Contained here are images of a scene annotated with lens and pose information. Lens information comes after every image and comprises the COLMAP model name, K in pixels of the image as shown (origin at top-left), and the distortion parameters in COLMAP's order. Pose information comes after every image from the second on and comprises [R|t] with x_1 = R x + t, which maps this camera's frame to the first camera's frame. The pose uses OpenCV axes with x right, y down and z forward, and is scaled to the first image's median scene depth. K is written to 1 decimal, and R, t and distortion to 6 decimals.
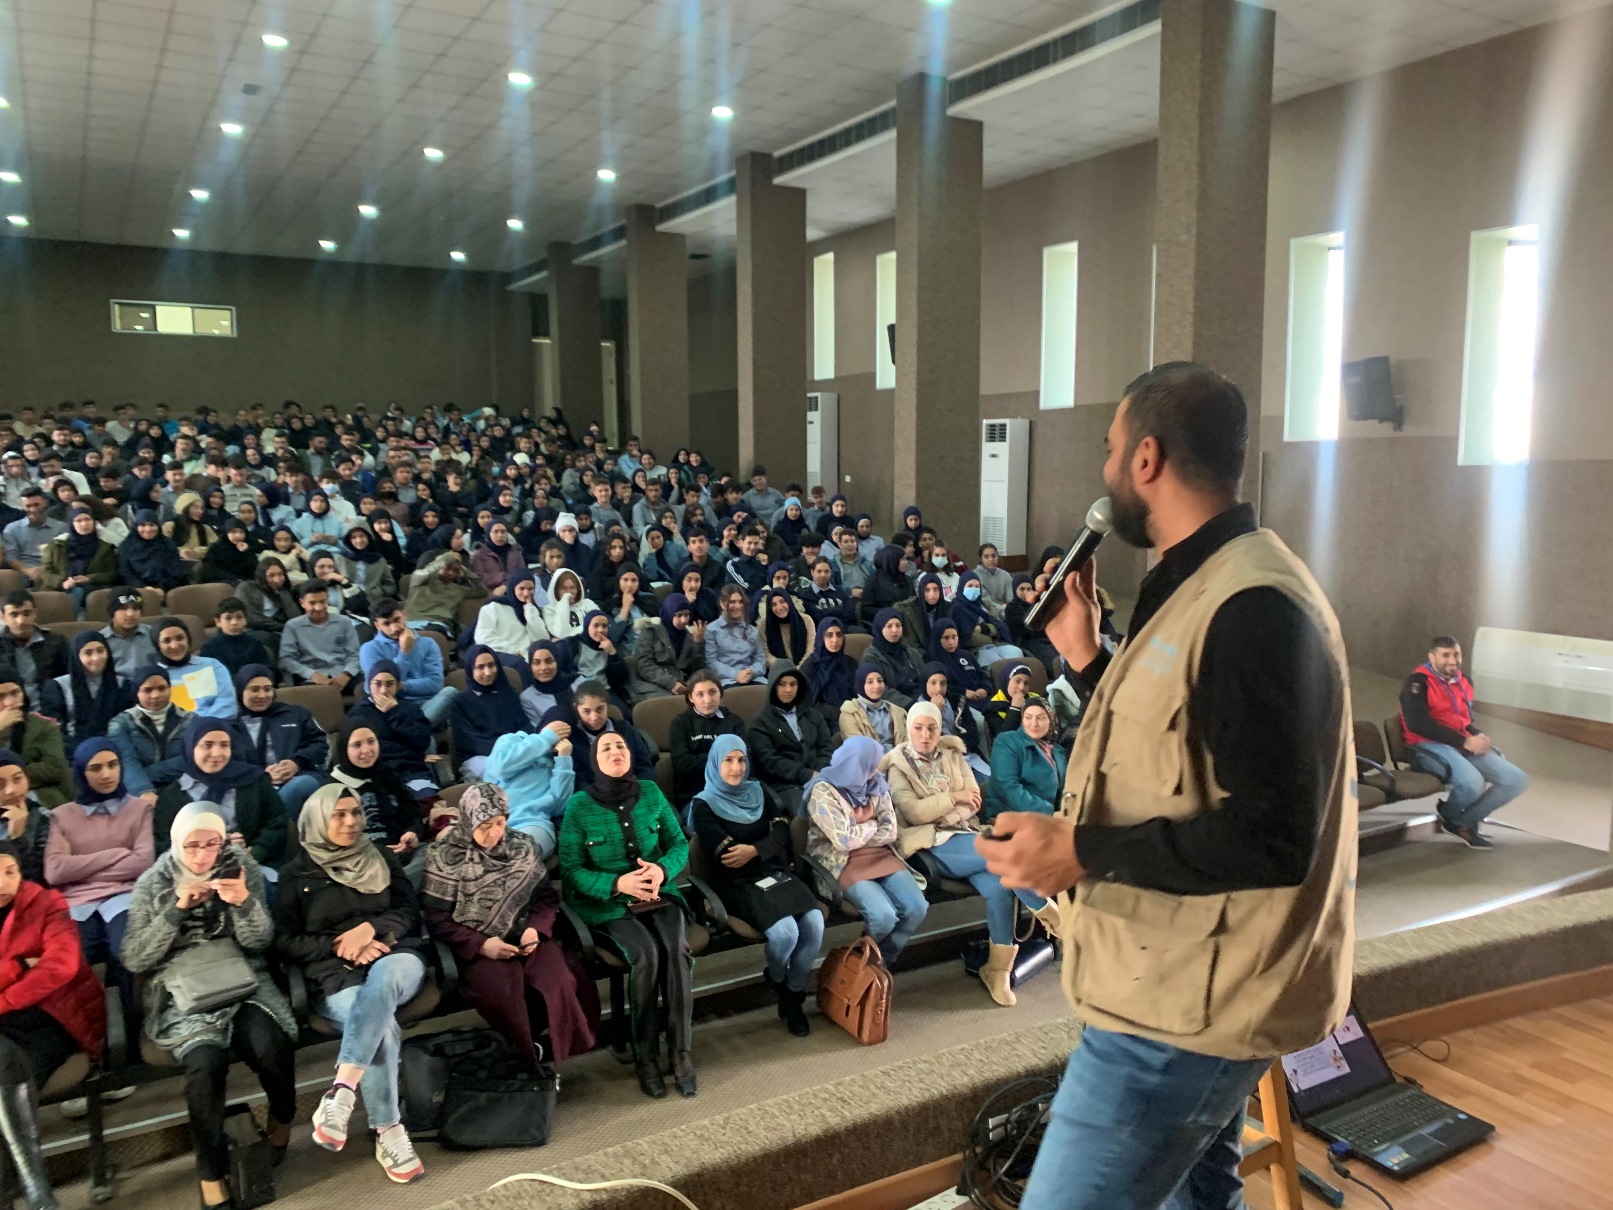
lens RADIAL K [[1216.0, 0, 806.5], [0, 1216.0, 605.0], [0, 0, 1]] dist [0.022571, -0.039111]
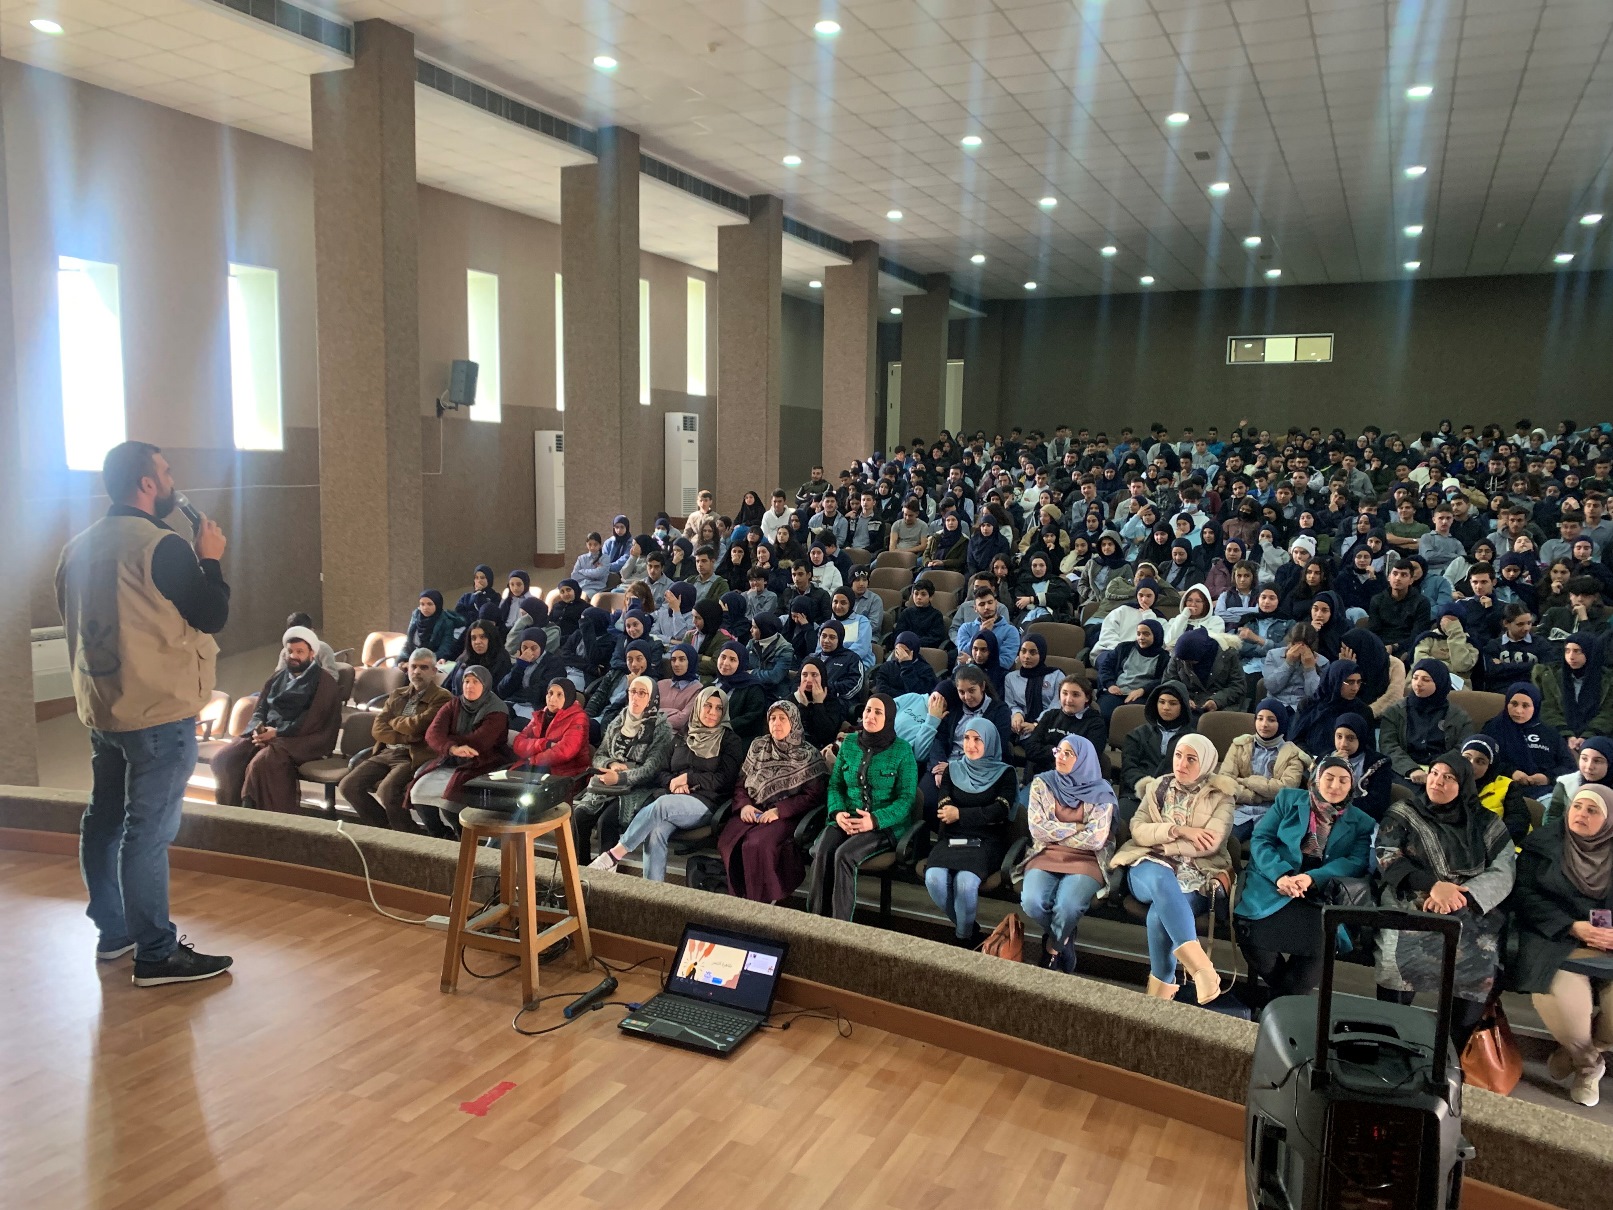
lens RADIAL K [[1226.8, 0, 788.9], [0, 1226.8, 589.7], [0, 0, 1]] dist [0.004455, -0.002237]
pose [[0.534363, 0.093543, -0.840063, 0.741717], [-0.115230, 0.992641, 0.037235, -0.035103], [0.837364, 0.076903, 0.541210, 0.174337]]
